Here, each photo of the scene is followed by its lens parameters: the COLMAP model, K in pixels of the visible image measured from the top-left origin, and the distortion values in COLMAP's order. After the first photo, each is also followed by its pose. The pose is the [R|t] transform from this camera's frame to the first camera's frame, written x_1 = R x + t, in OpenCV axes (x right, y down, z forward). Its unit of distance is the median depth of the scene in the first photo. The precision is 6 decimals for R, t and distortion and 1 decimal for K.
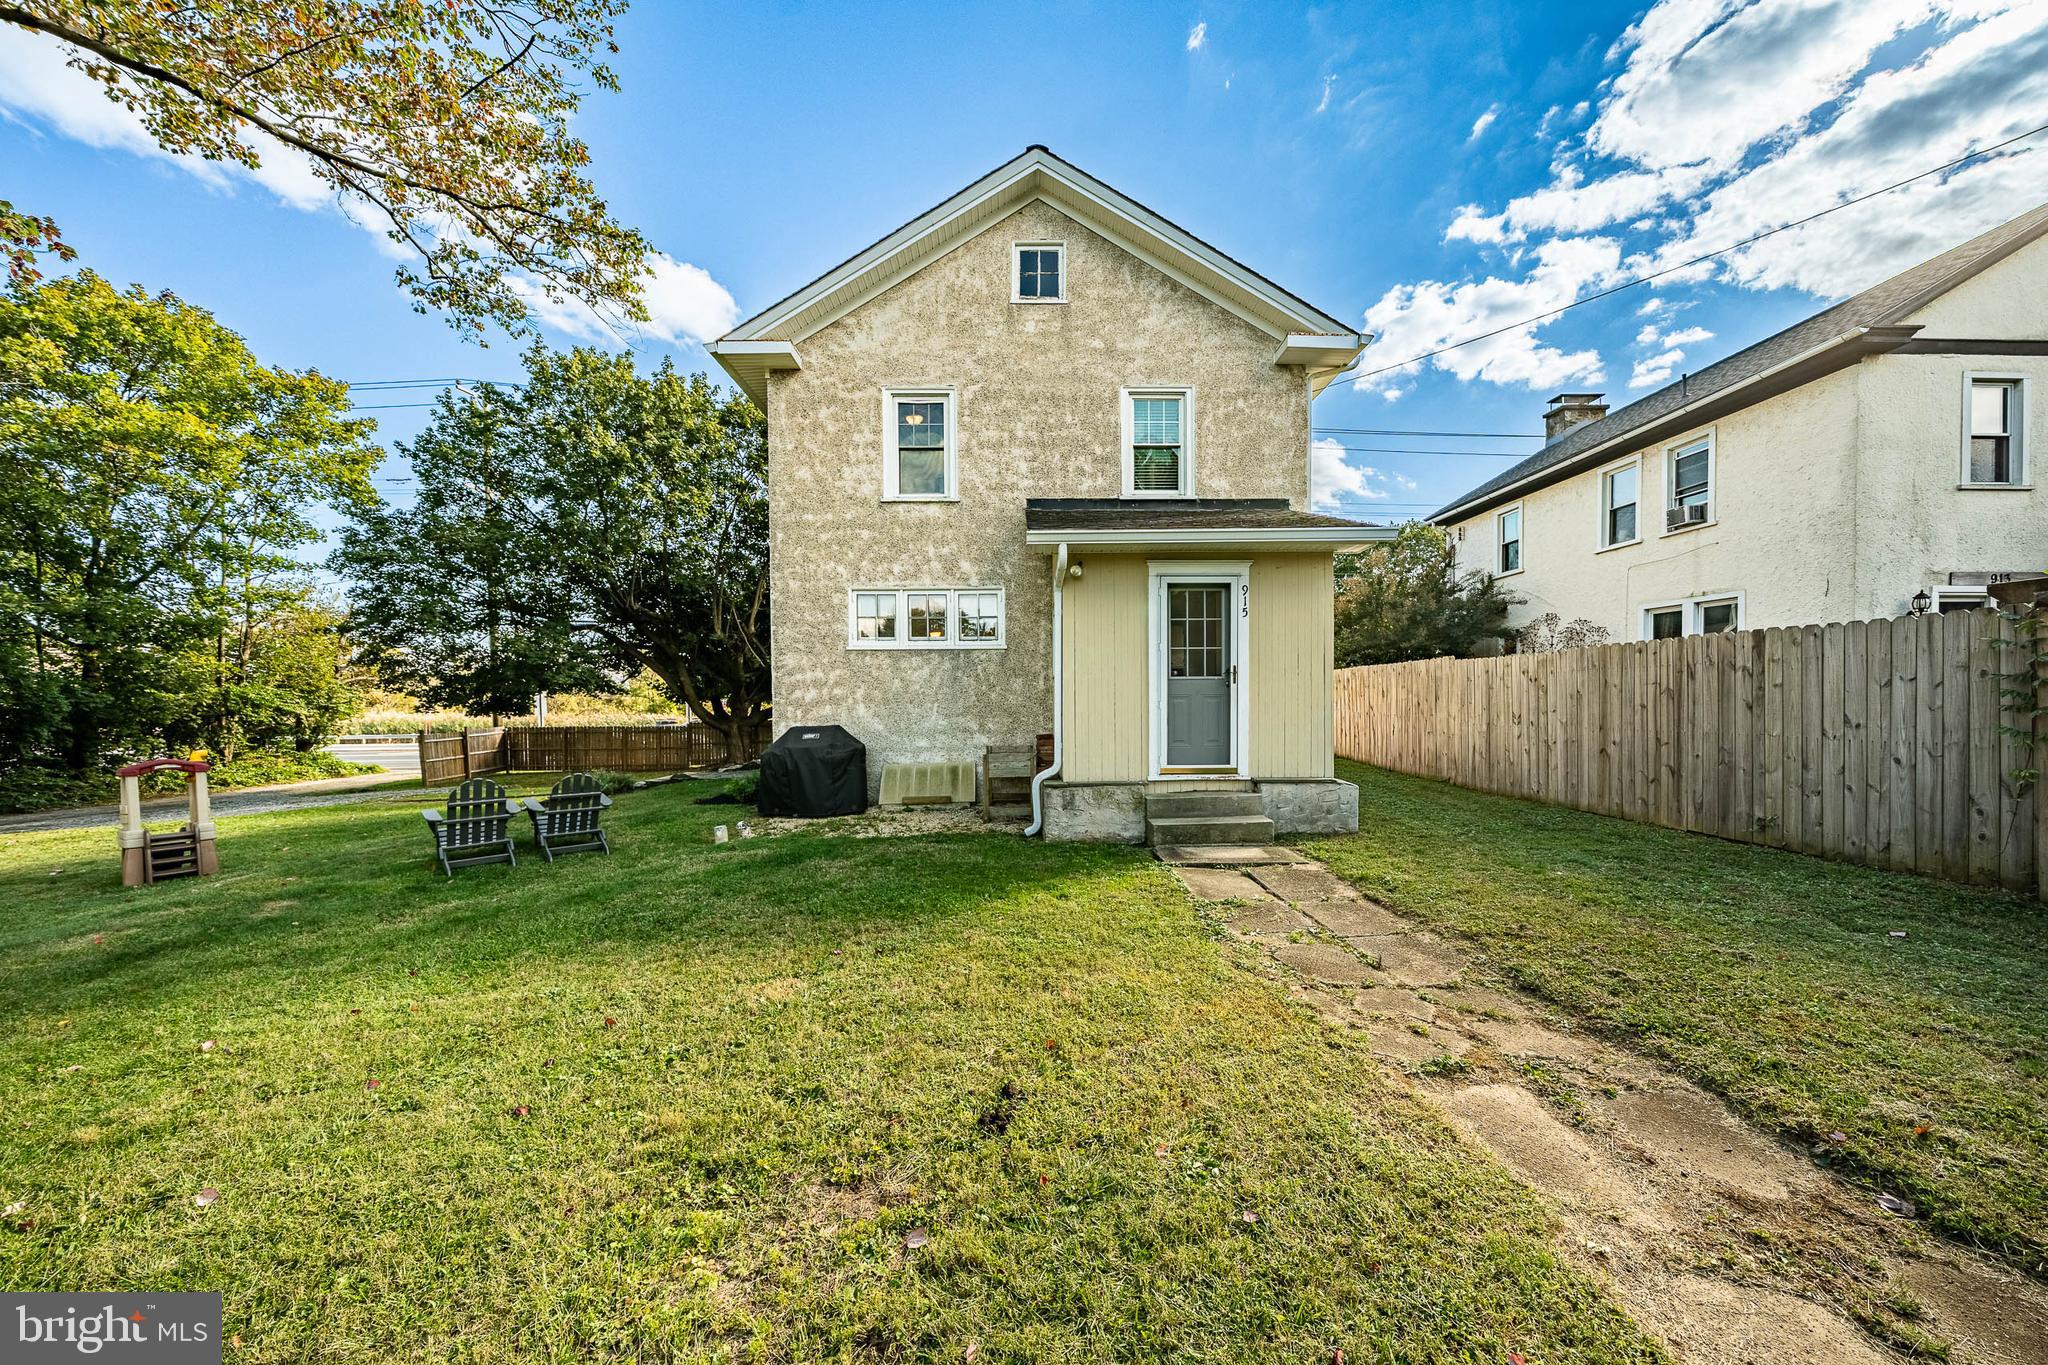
lens RADIAL K [[720.7, 0, 1002.0], [0, 720.7, 713.5], [0, 0, 1]] dist [-0.002473, -0.000018]
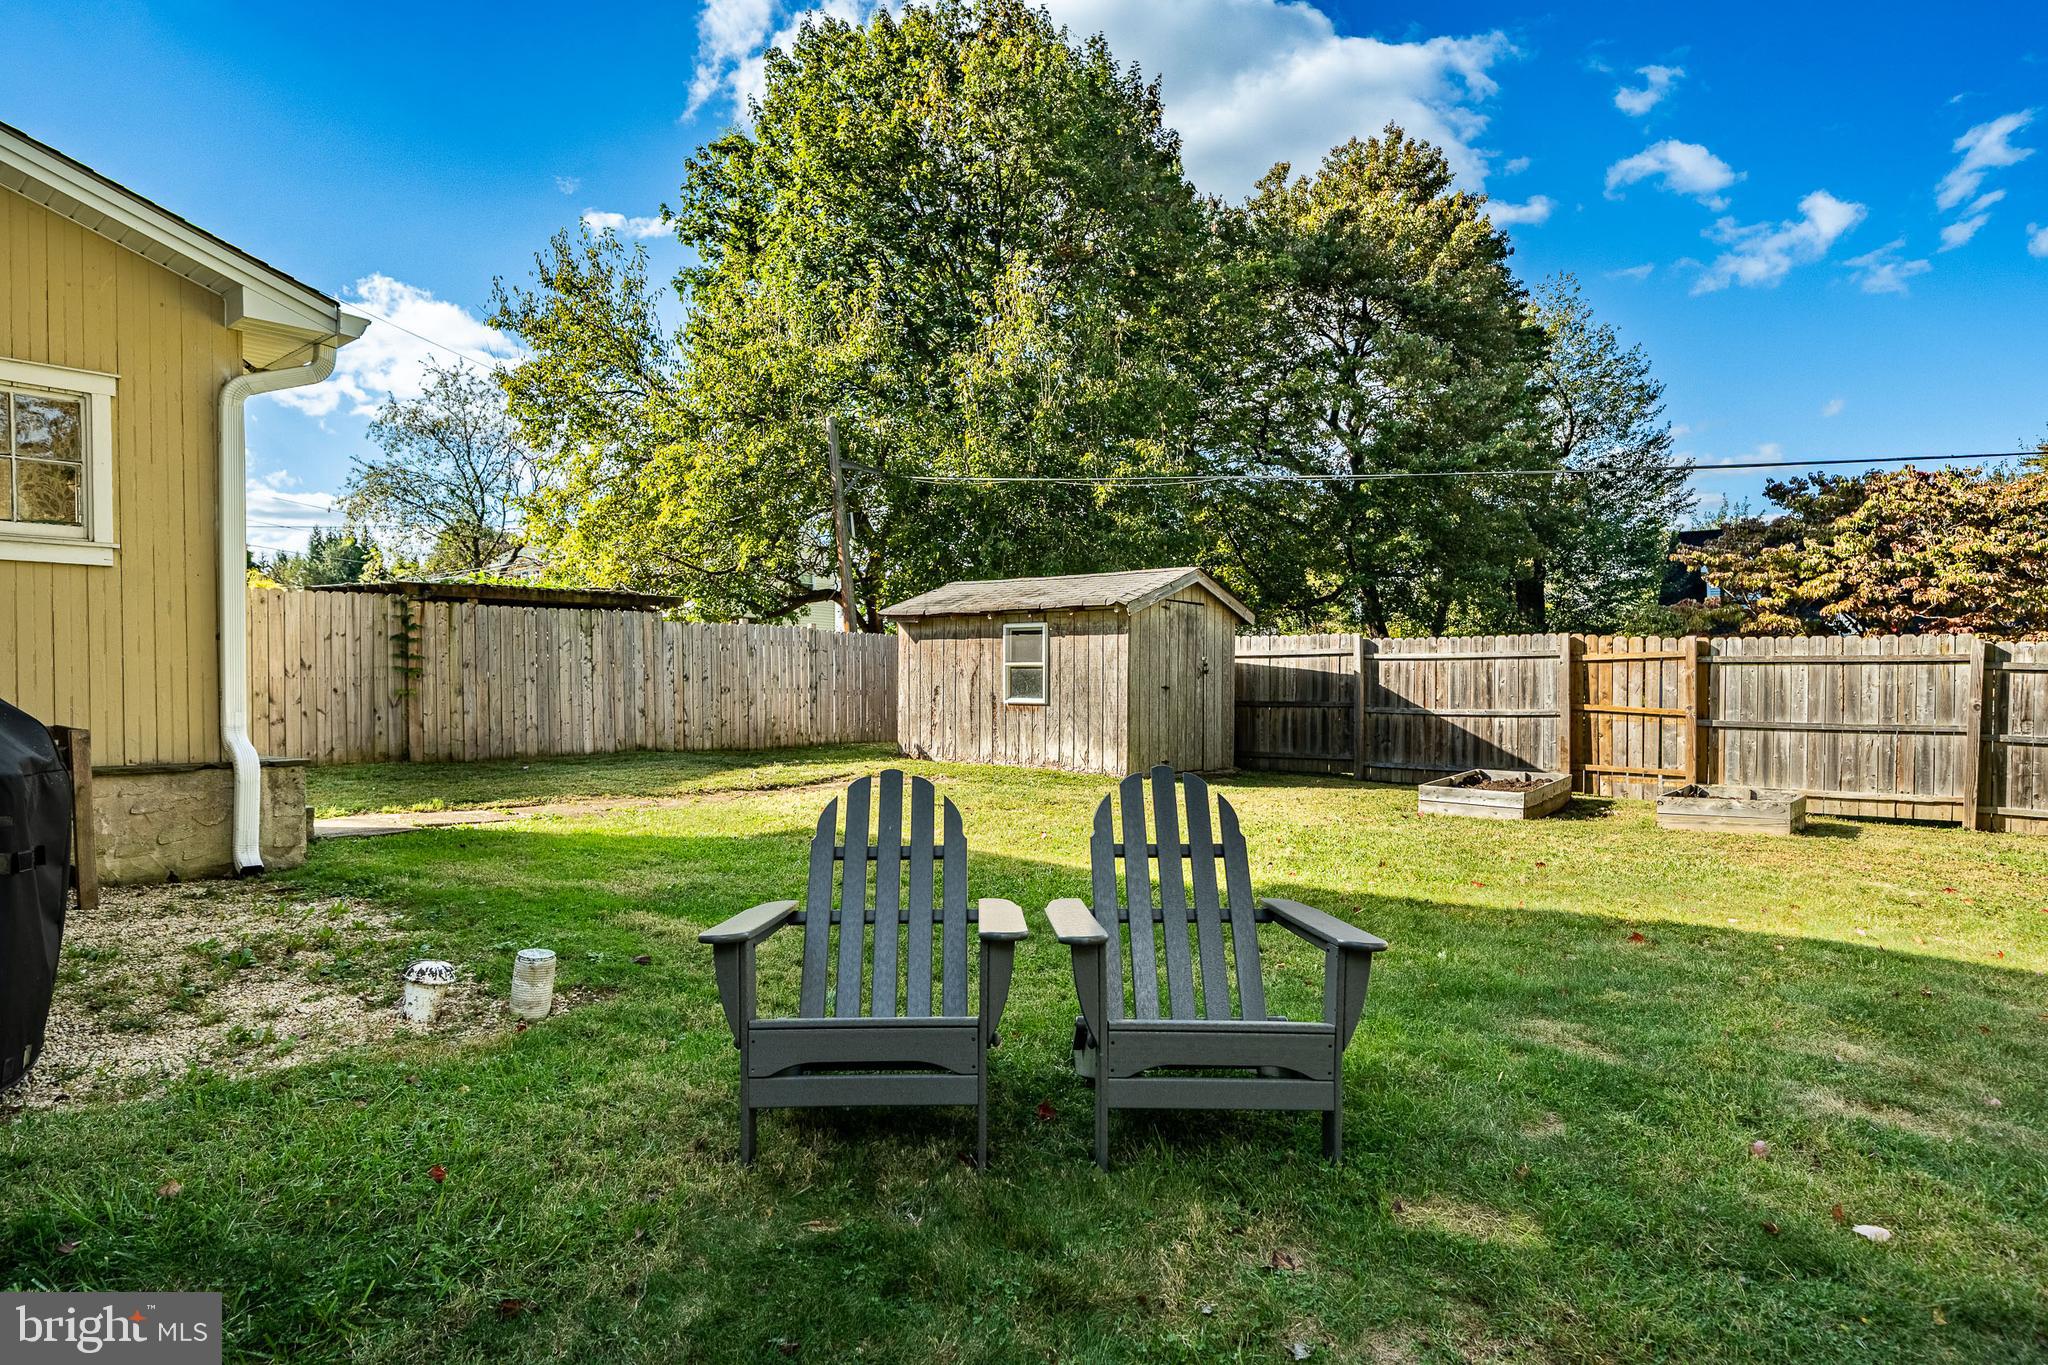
lens RADIAL K [[1118.7, 0, 1016.3], [0, 1118.7, 687.0], [0, 0, 1]] dist [0.005396, 0.000906]
pose [[-0.755808, 0.010762, 0.654705, -0.685344], [0.022354, 0.999706, 0.009373, 0.036108], [-0.654412, 0.021719, -0.755827, 0.967758]]
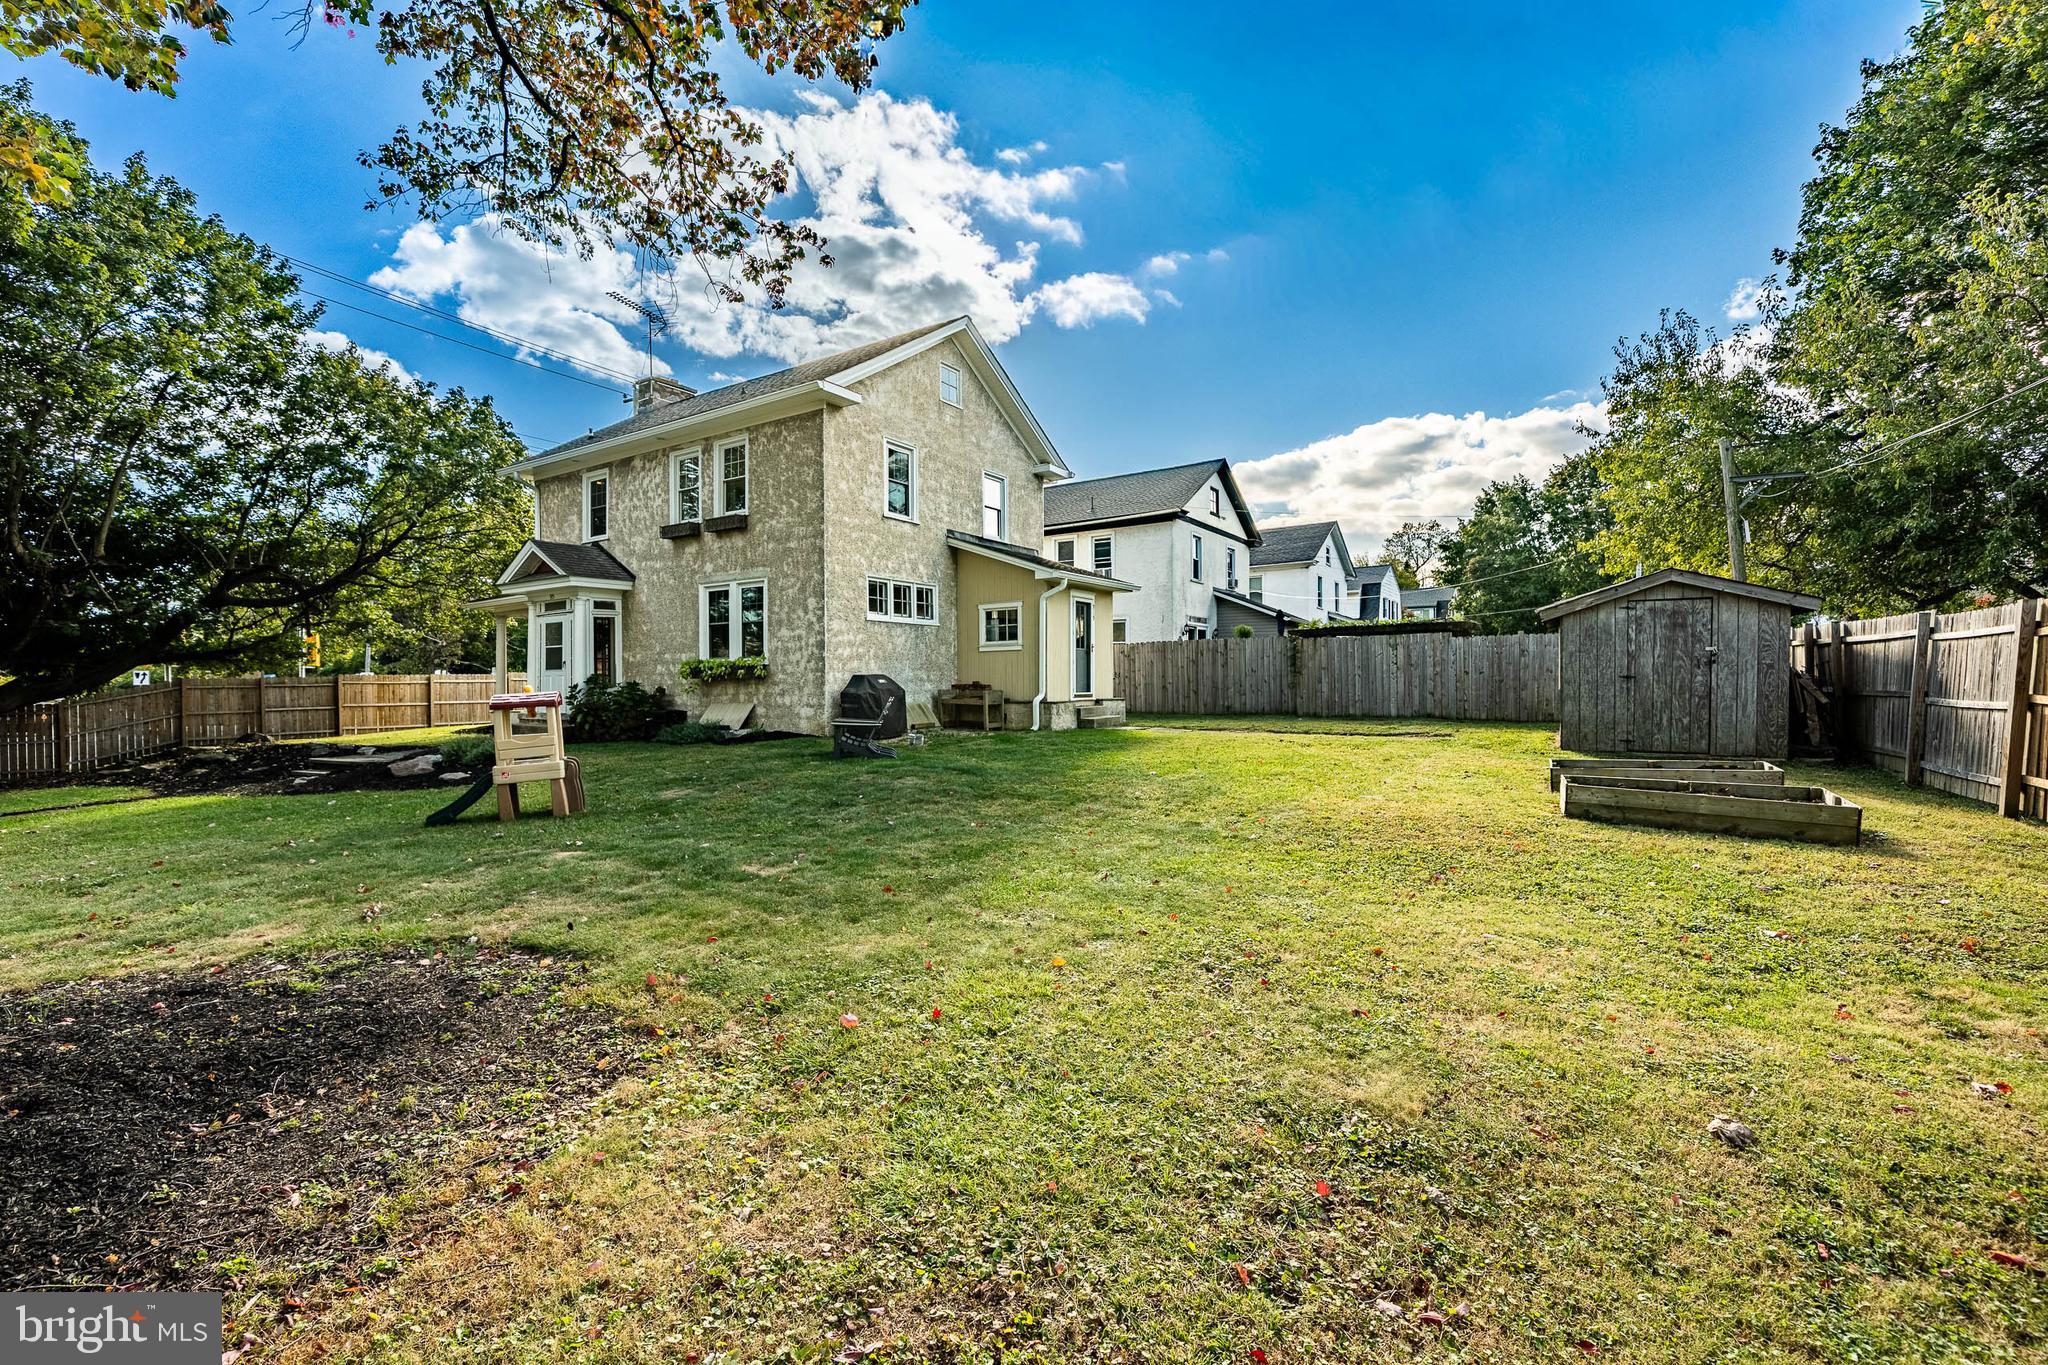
lens RADIAL K [[905.8, 0, 1021.7], [0, 905.8, 667.9], [0, 0, 1]] dist [-0.001602, -0.000073]
pose [[0.573814, 0.019252, 0.818759, -1.457236], [0.018468, 0.999165, -0.036437, 0.070356], [-0.818777, 0.036029, 0.572980, -0.224824]]
